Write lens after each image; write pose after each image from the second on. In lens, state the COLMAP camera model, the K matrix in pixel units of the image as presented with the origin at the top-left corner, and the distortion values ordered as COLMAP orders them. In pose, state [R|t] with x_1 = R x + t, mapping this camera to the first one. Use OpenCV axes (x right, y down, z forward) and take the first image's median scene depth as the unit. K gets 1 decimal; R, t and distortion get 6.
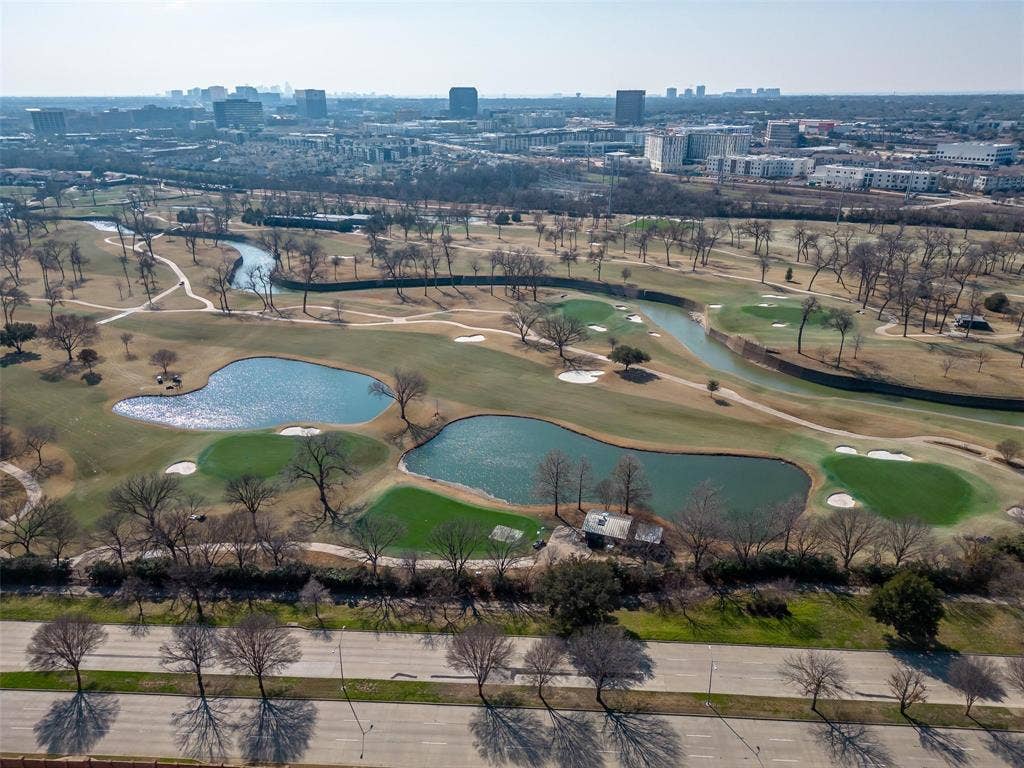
lens RADIAL K [[759.7, 0, 512.0], [0, 759.7, 384.0], [0, 0, 1]] dist [0.023510, -0.006712]
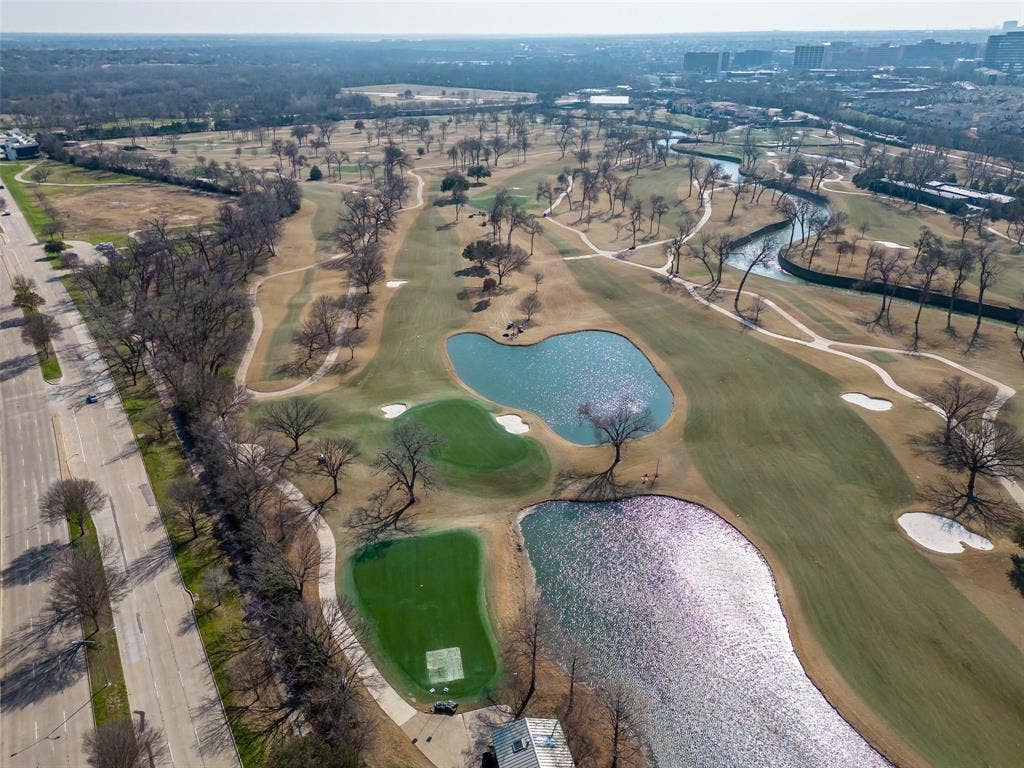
lens RADIAL K [[759.7, 0, 512.0], [0, 759.7, 384.0], [0, 0, 1]] dist [0.023510, -0.006712]
pose [[0.543051, 0.348324, -0.764046, 0.546859], [-0.290935, 0.931593, 0.217924, -0.250107], [0.787688, 0.103943, 0.607242, 0.676931]]
